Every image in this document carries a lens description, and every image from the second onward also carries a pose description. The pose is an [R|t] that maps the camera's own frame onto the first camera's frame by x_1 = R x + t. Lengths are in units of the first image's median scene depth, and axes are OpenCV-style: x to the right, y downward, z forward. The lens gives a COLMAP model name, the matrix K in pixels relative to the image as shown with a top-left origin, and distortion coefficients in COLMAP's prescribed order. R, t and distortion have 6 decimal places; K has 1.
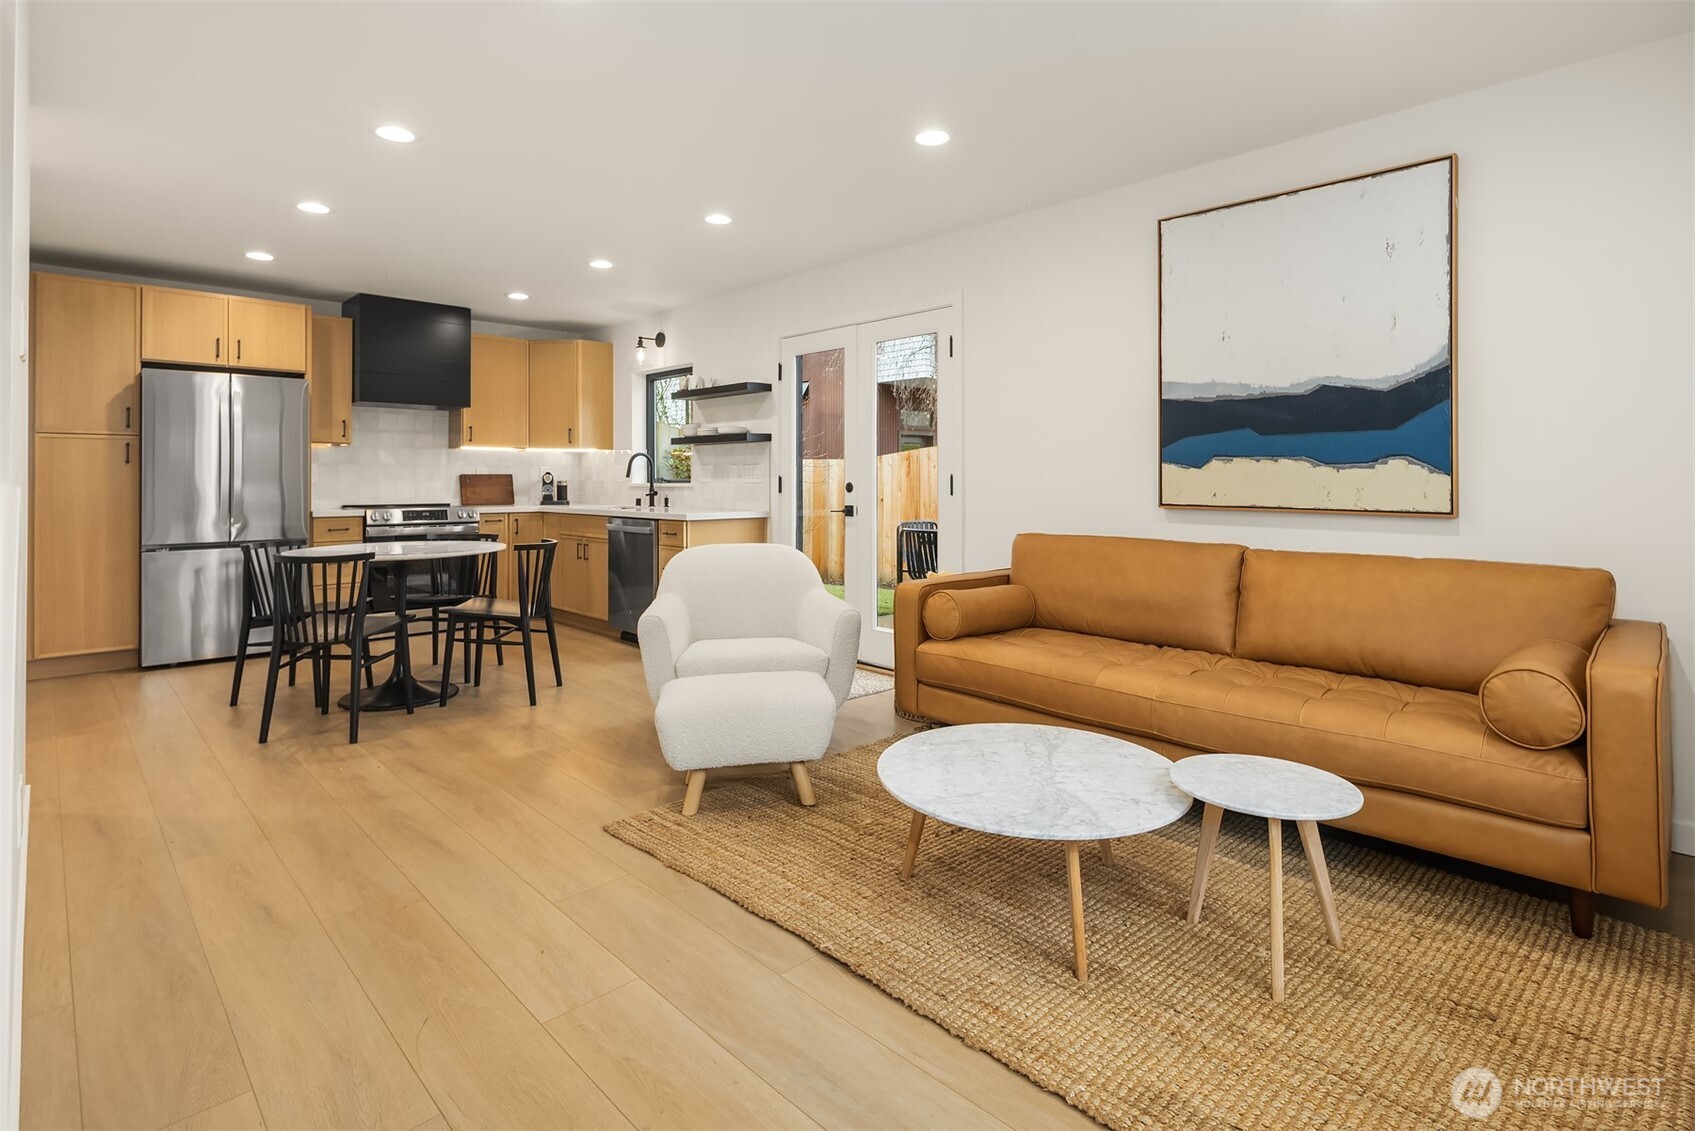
lens RADIAL K [[818.1, 0, 845.5], [0, 818.1, 470.5], [0, 0, 1]] dist [0.001491, -0.000416]
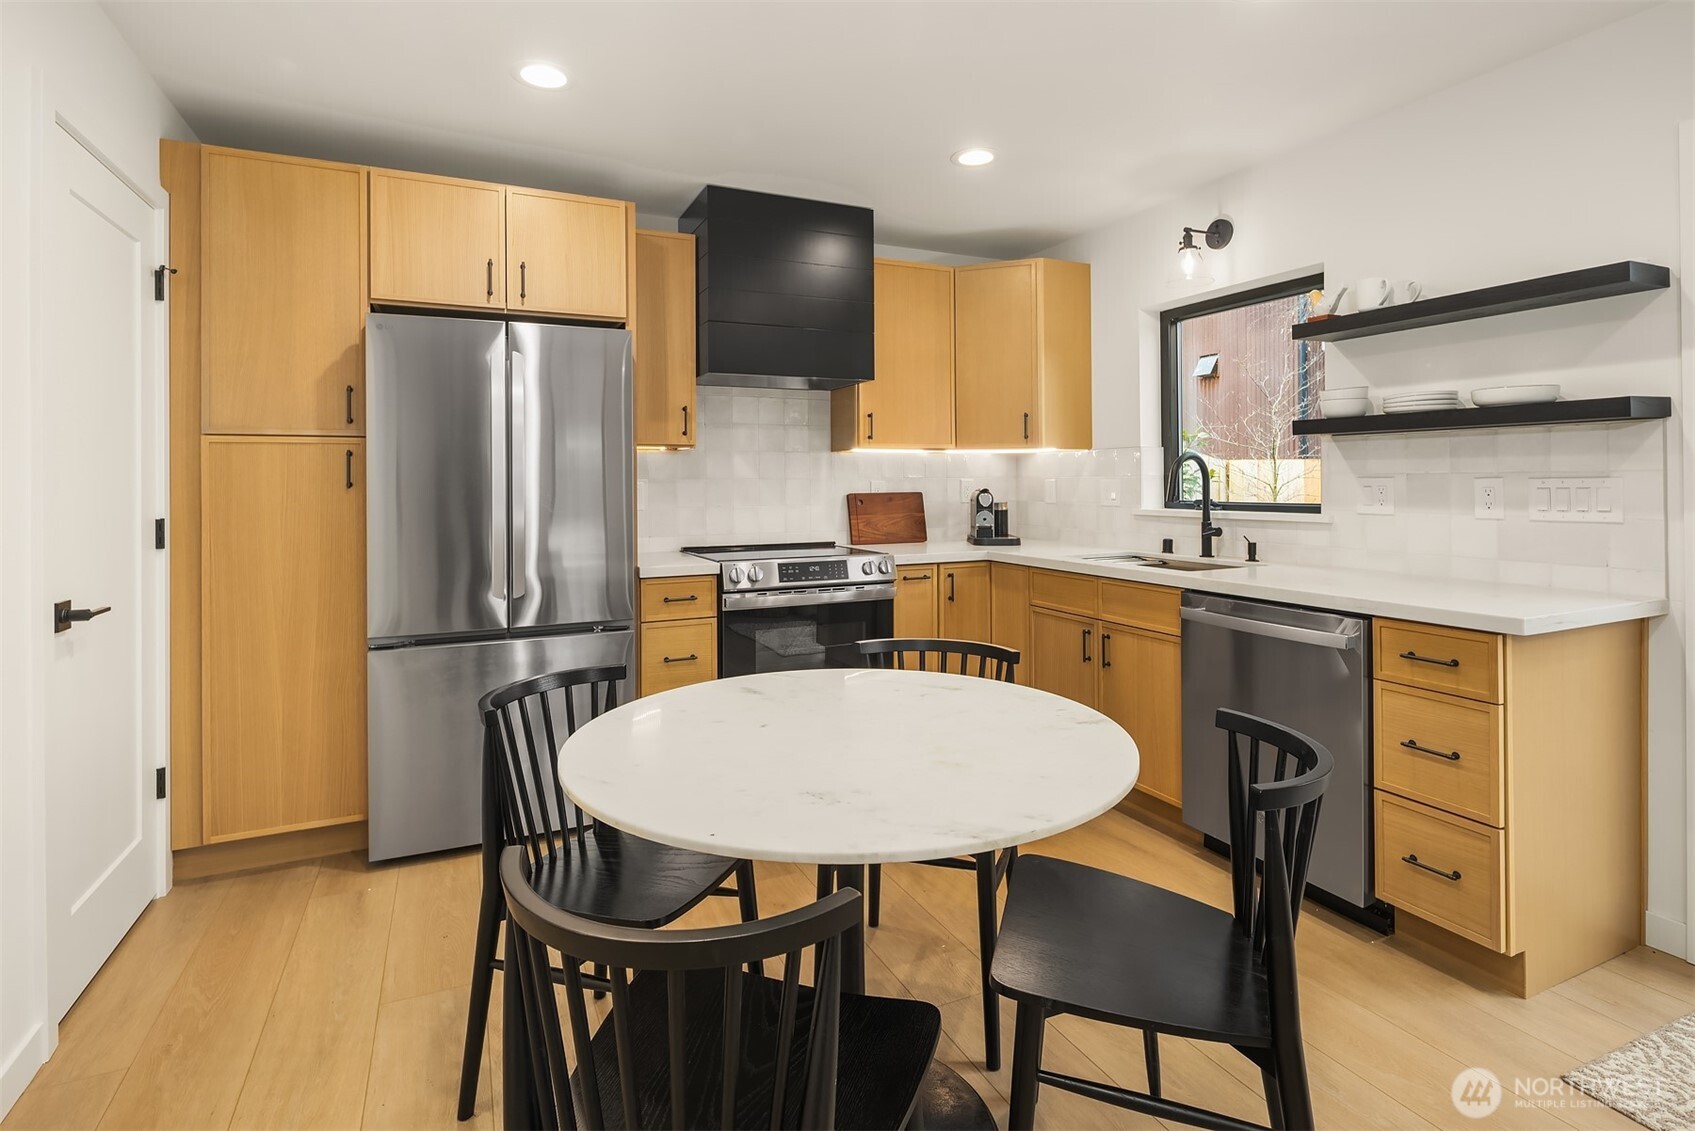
lens RADIAL K [[818.1, 0, 845.5], [0, 818.1, 470.5], [0, 0, 1]] dist [0.001491, -0.000416]
pose [[0.944518, -0.010073, -0.328305, -0.305067], [0.009850, 0.999949, -0.002345, -0.012623], [0.328312, -0.001019, 0.944569, 0.473041]]
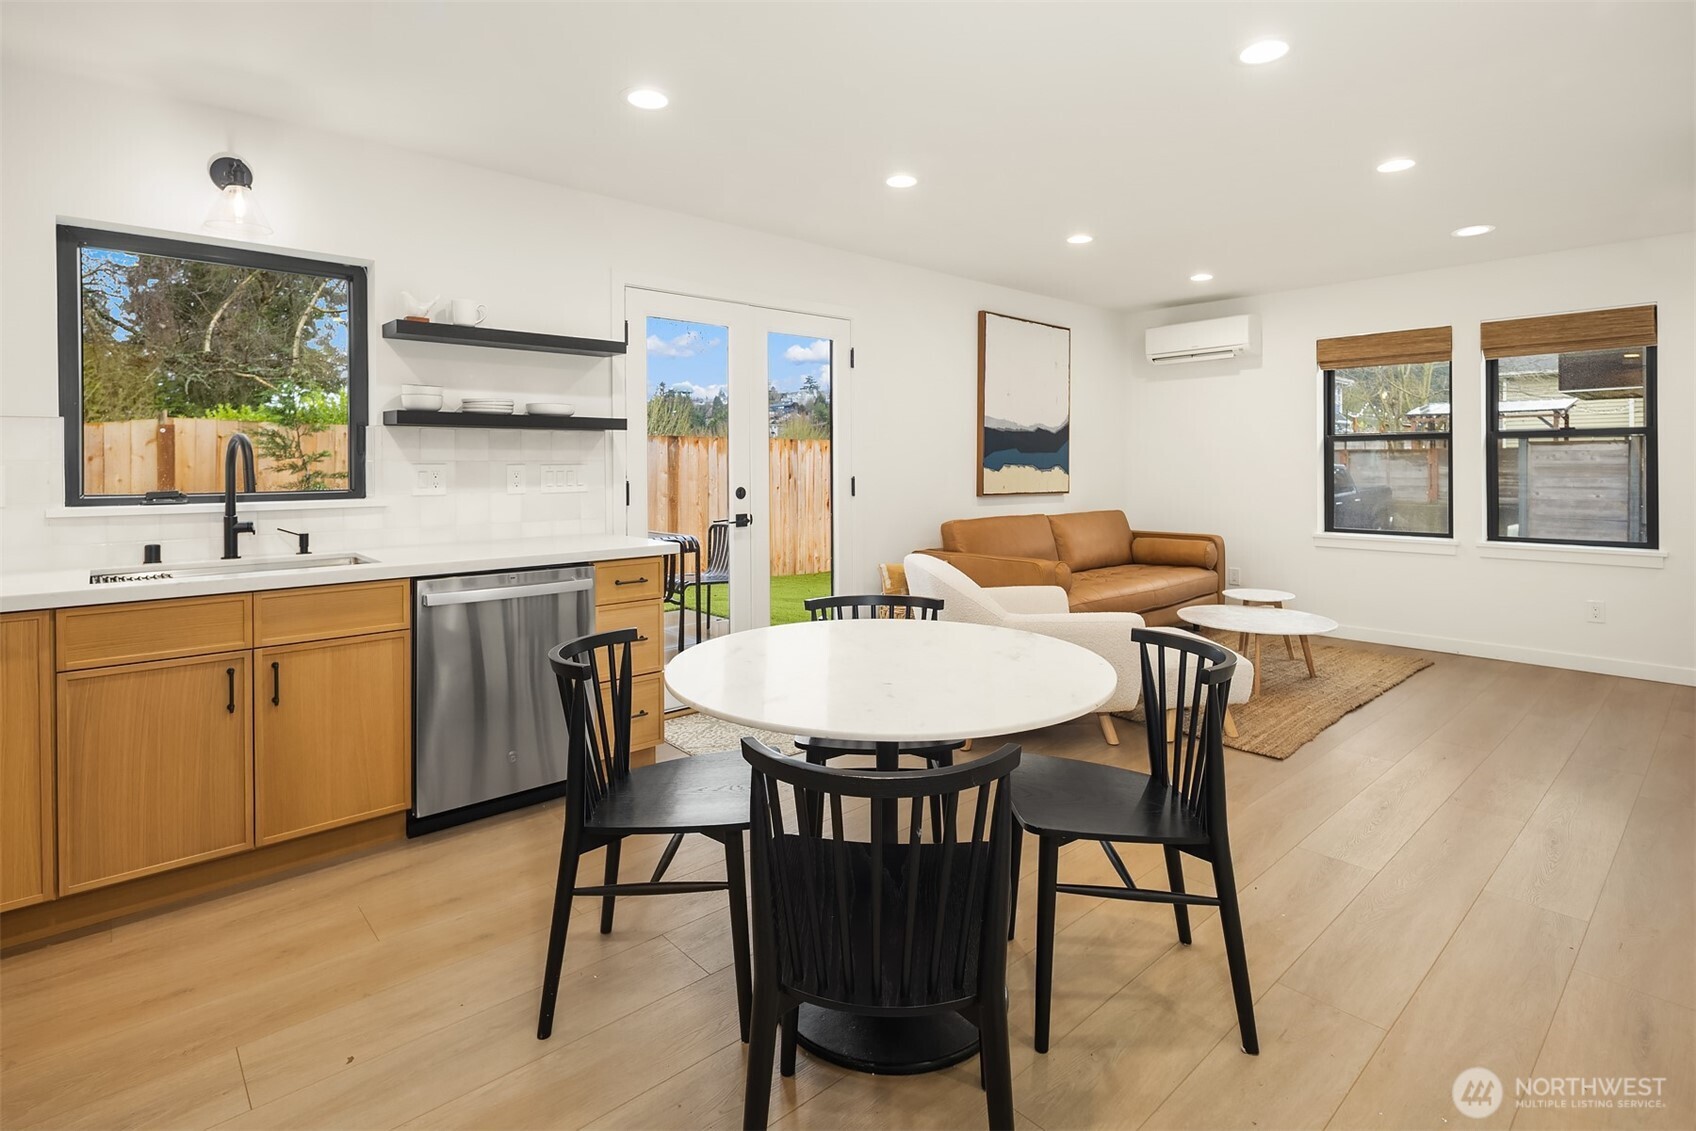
lens RADIAL K [[818.6, 0, 846.0], [0, 818.6, 470.4], [0, 0, 1]] dist [0.001491, -0.000416]
pose [[0.041240, -0.009016, 0.999109, -0.706626], [-0.007736, 0.999926, 0.009342, -0.009821], [-0.999119, -0.008115, 0.041167, 0.713569]]
